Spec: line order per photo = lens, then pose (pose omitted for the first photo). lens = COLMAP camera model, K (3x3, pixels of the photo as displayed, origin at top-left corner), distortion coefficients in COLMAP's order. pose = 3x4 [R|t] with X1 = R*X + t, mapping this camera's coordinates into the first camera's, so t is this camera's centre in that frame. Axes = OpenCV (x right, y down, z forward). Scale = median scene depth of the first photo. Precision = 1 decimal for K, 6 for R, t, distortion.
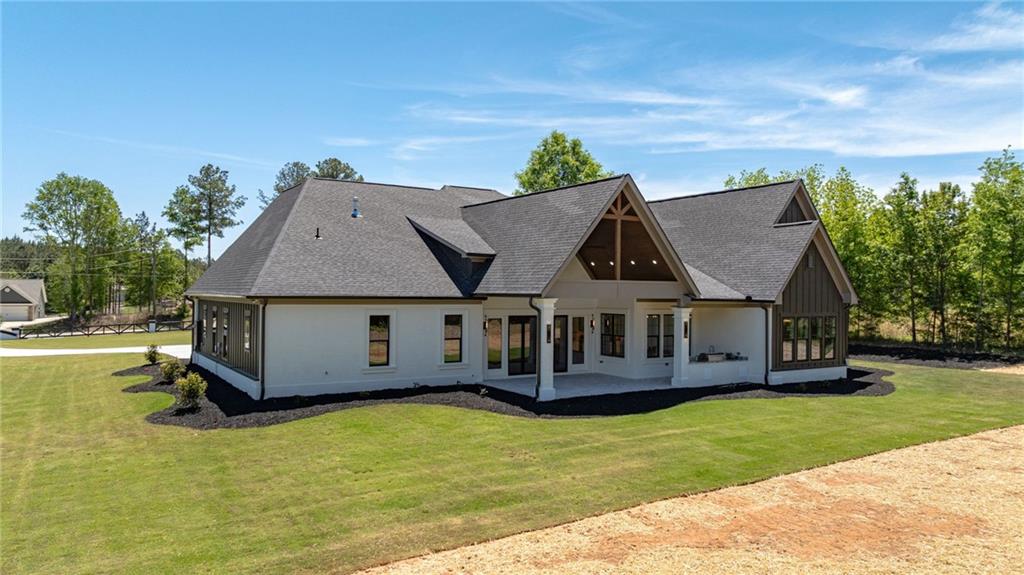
lens RADIAL K [[766.6, 0, 512.0], [0, 766.6, 287.5], [0, 0, 1]] dist [-0.014364, 0.002090]
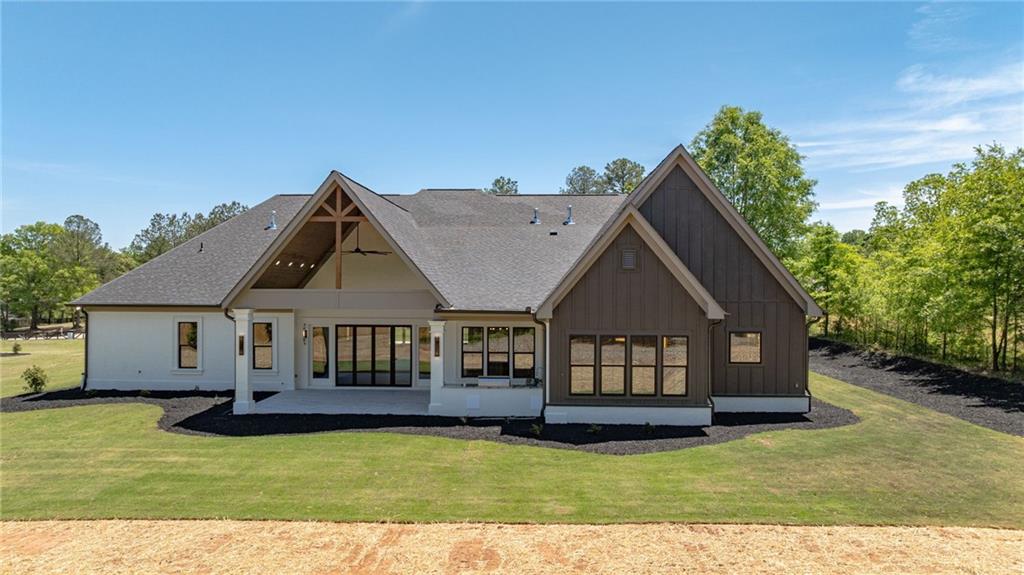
lens RADIAL K [[753.8, 0, 516.5], [0, 753.8, 288.1], [0, 0, 1]] dist [-0.021995, 0.001294]
pose [[0.809155, -0.004829, -0.587576, 0.280851], [0.008800, 0.999954, 0.003899, -0.004141], [0.587530, -0.008326, 0.809160, 0.137630]]
